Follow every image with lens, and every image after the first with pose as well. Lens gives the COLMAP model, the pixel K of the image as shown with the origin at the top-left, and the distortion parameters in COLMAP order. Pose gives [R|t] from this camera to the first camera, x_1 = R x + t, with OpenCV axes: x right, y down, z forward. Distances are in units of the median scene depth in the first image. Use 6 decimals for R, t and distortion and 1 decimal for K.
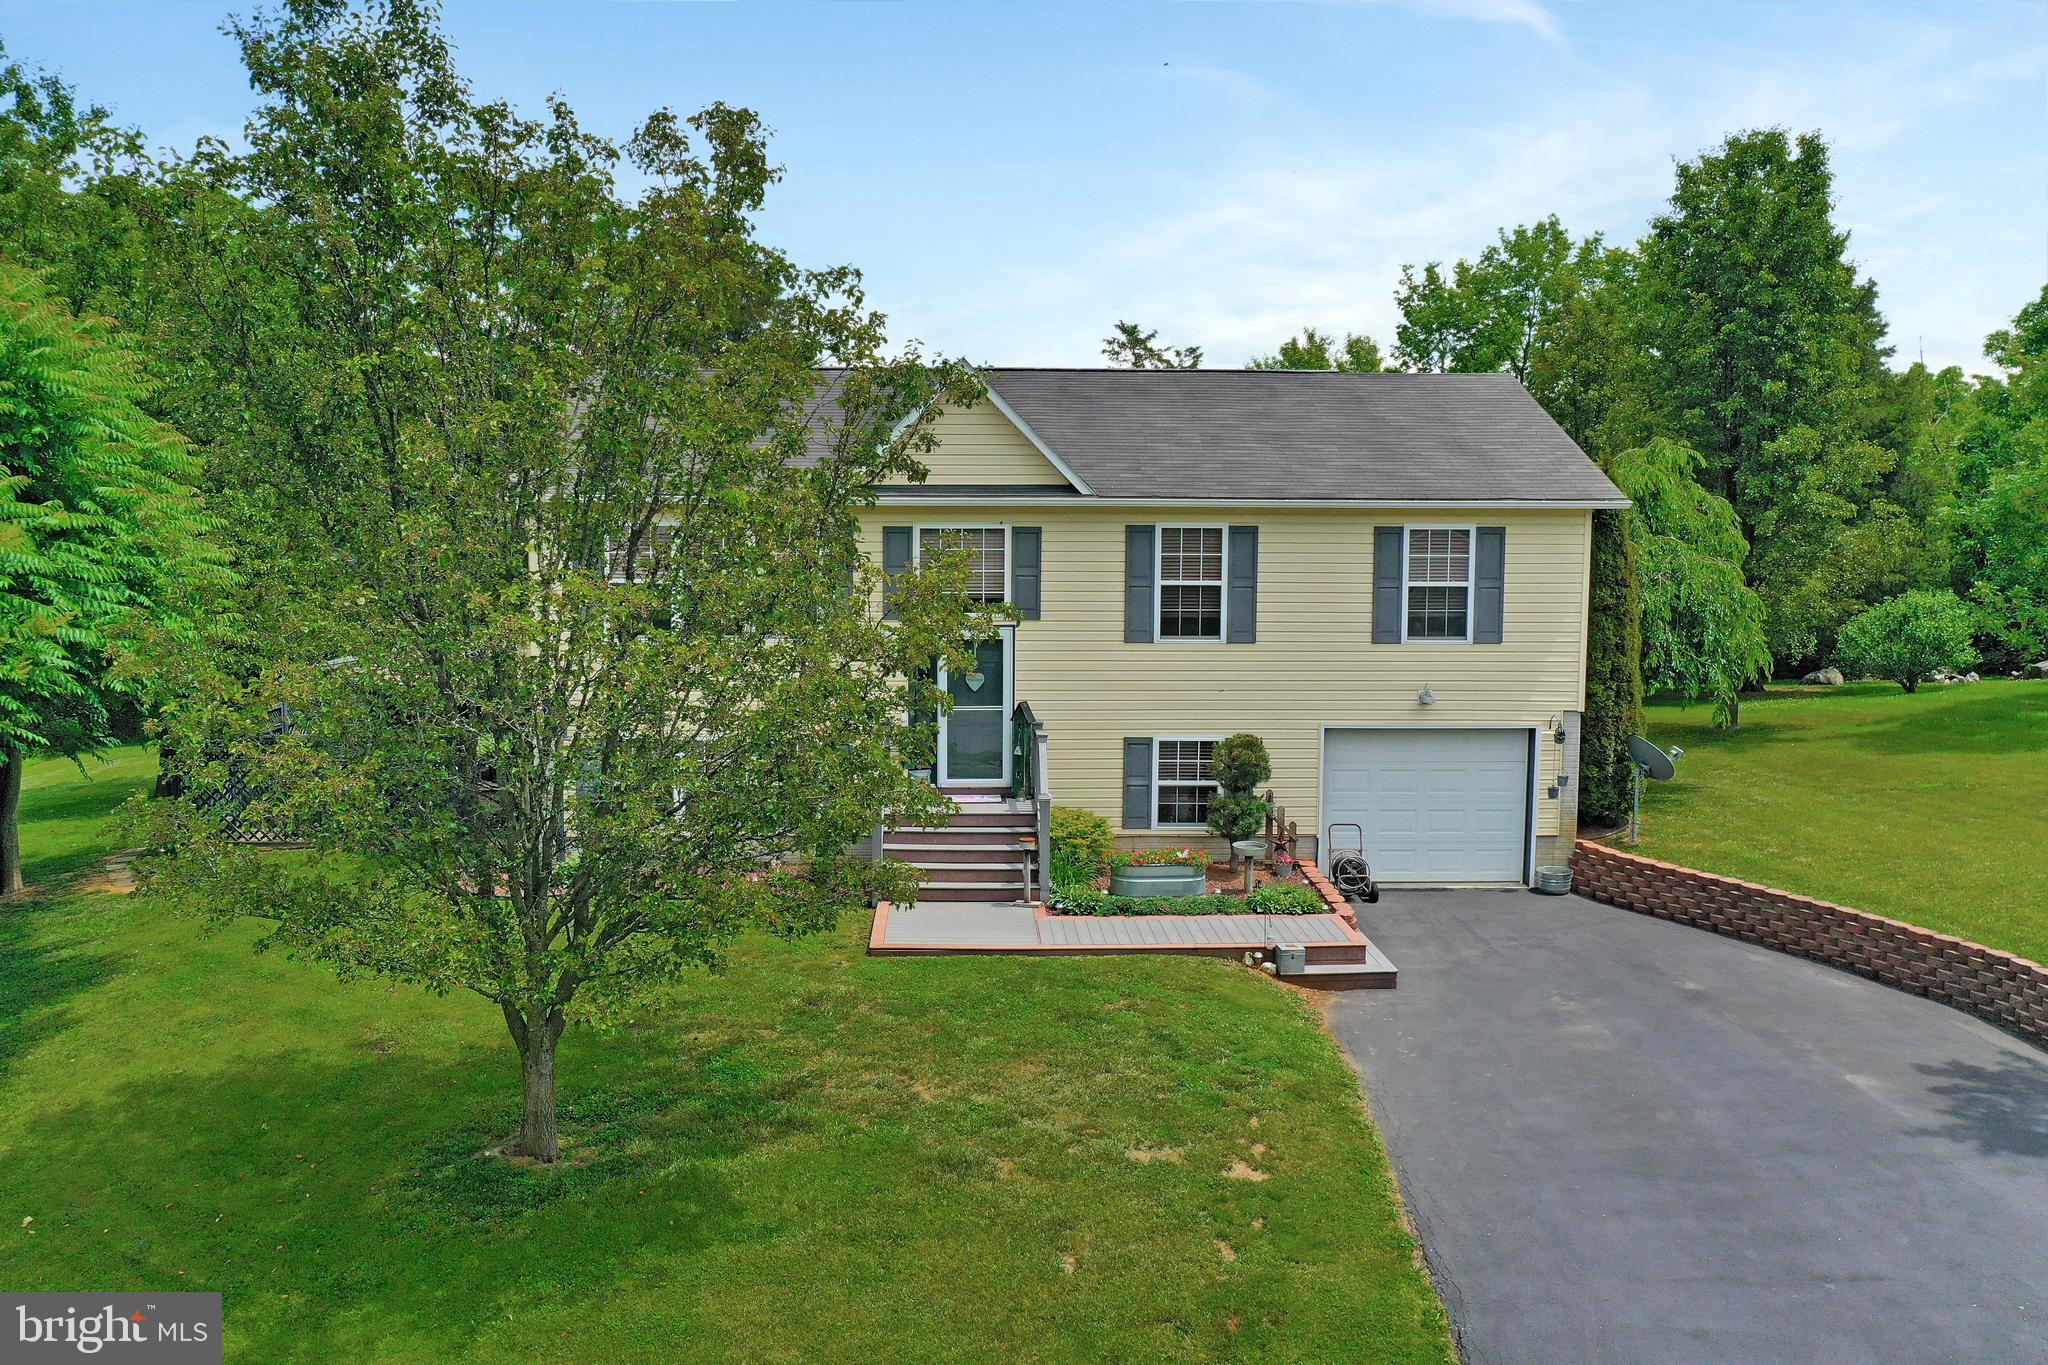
lens RADIAL K [[1627.6, 0, 1020.4], [0, 1627.6, 654.8], [0, 0, 1]] dist [-0.010291, -0.002086]
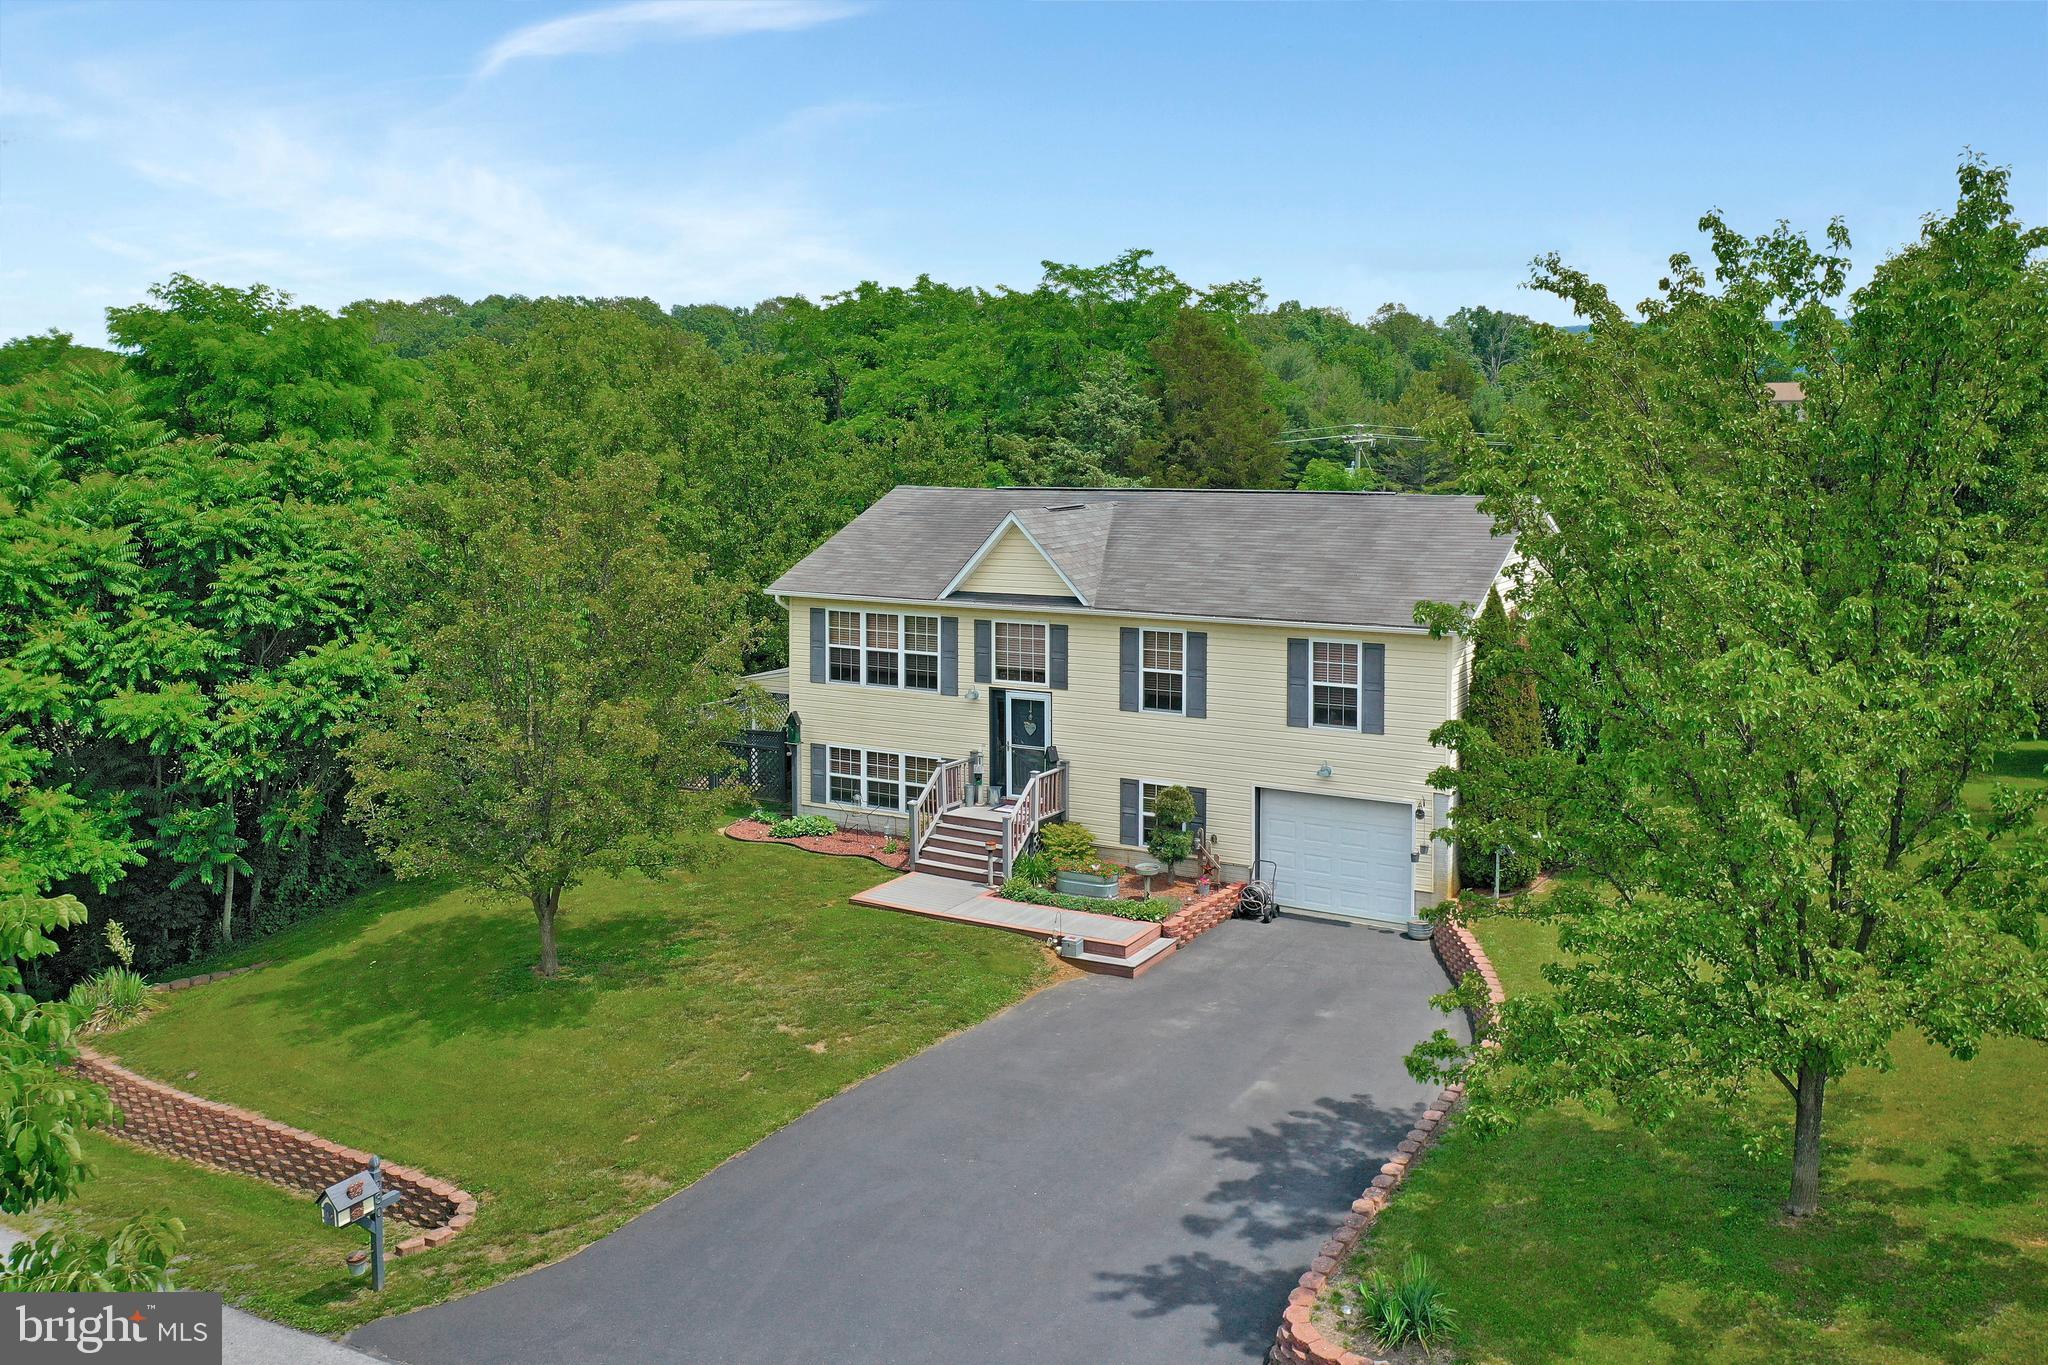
lens RADIAL K [[1667.3, 0, 1027.2], [0, 1667.3, 535.2], [0, 0, 1]] dist [-0.001613, -0.000432]
pose [[0.841703, 0.025717, -0.539328, 0.769731], [-0.042066, 0.998952, -0.018018, -0.129302], [0.538299, 0.037853, 0.841903, -0.257124]]
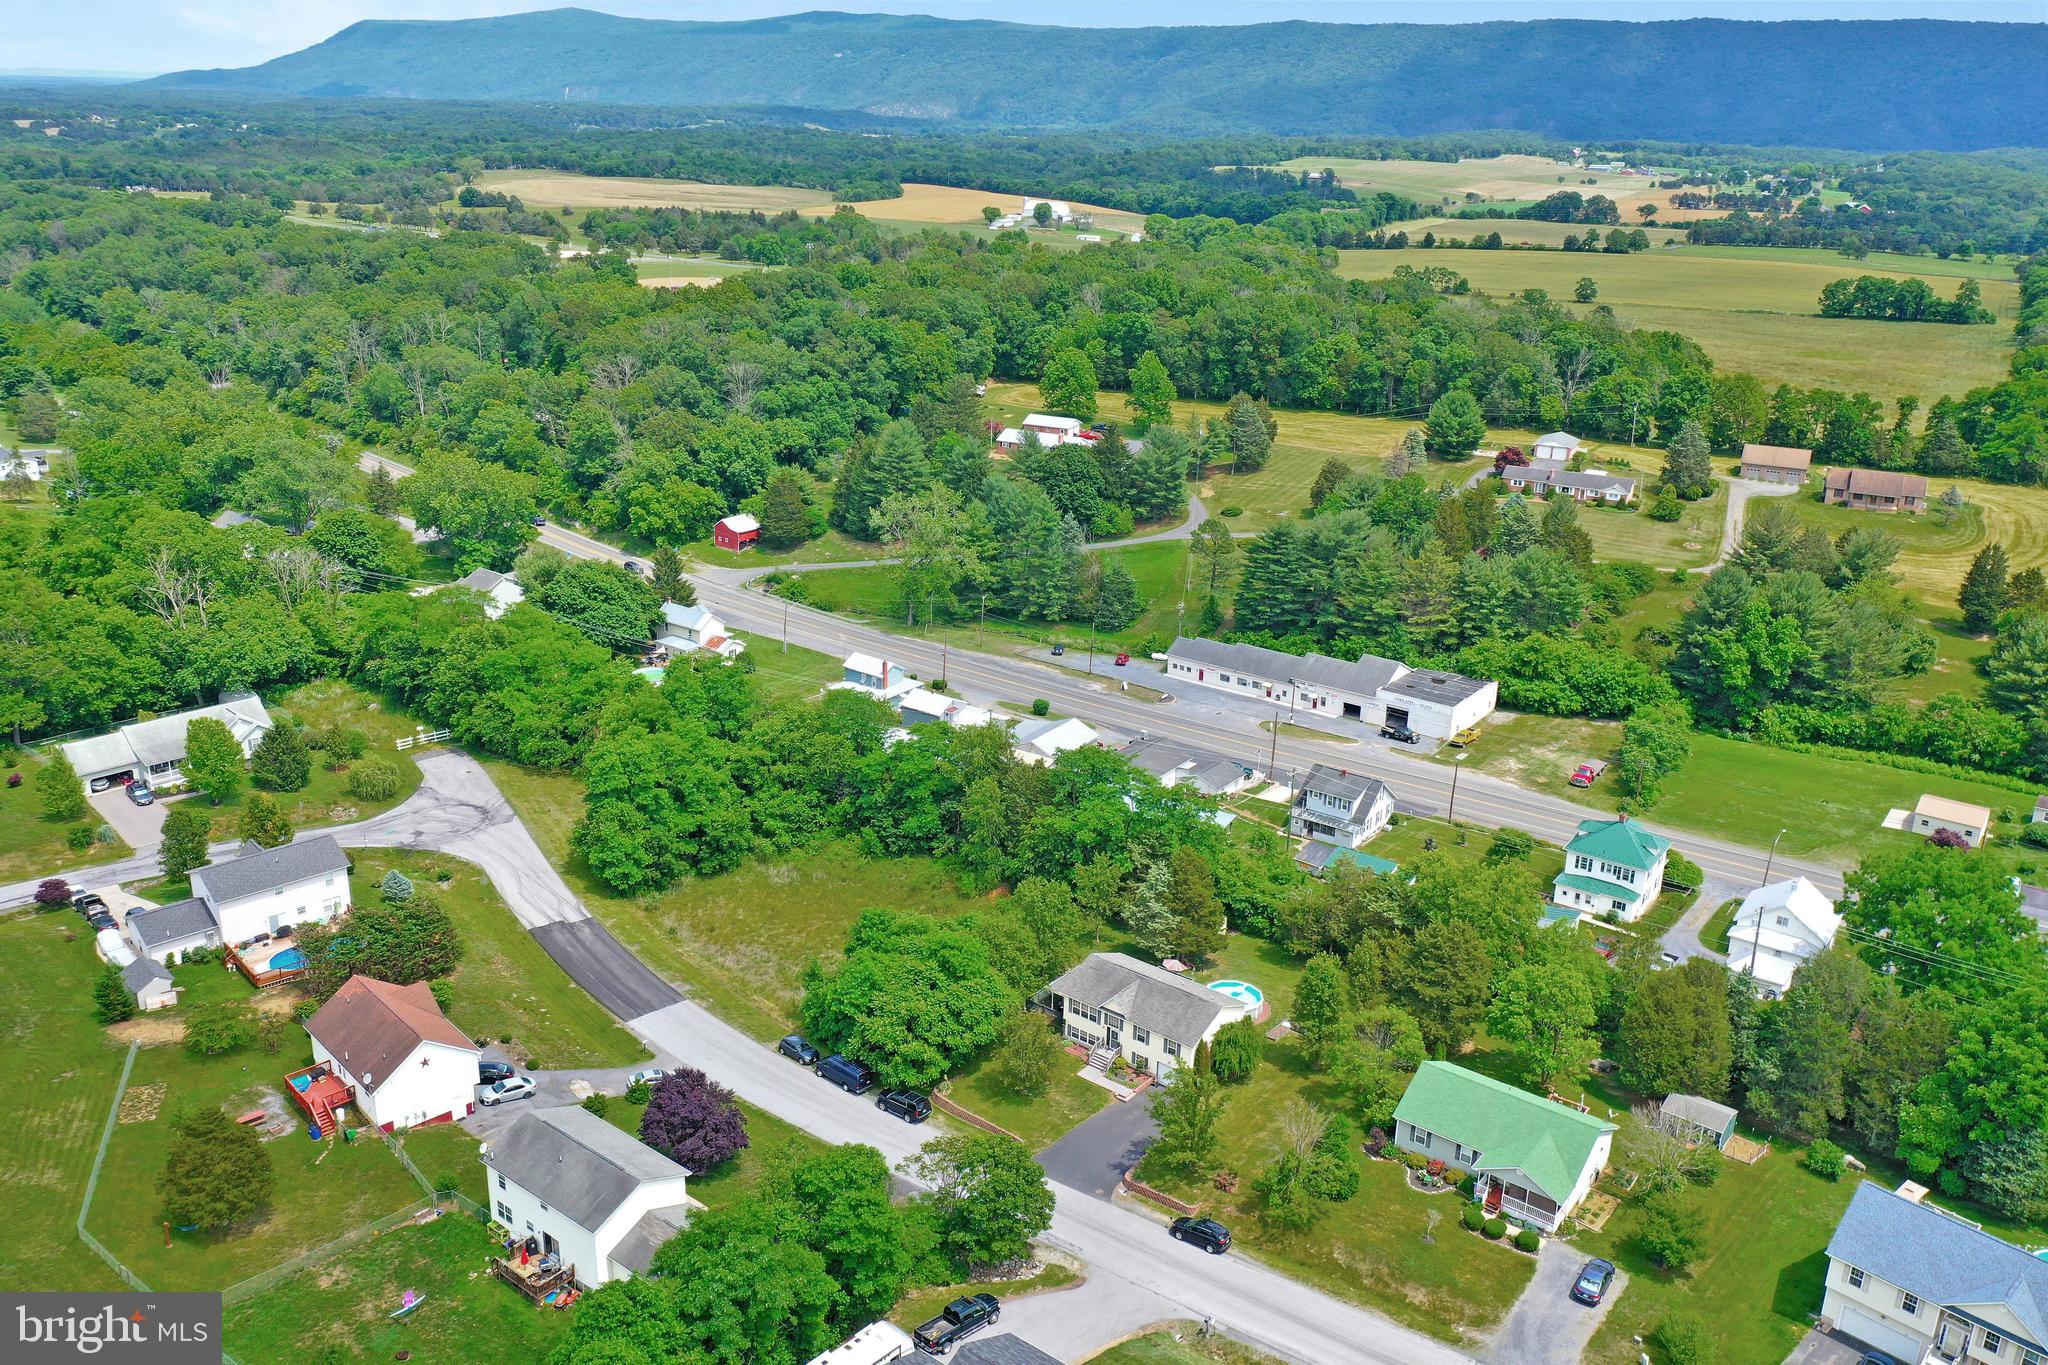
lens RADIAL K [[1645.8, 0, 1015.7], [0, 1645.8, 678.5], [0, 0, 1]] dist [-0.008575, 0.001058]
pose [[0.759790, 0.227183, -0.609185, 3.556650], [-0.075006, 0.961337, 0.264961, -3.258154], [0.645827, -0.155623, 0.747455, -4.243388]]
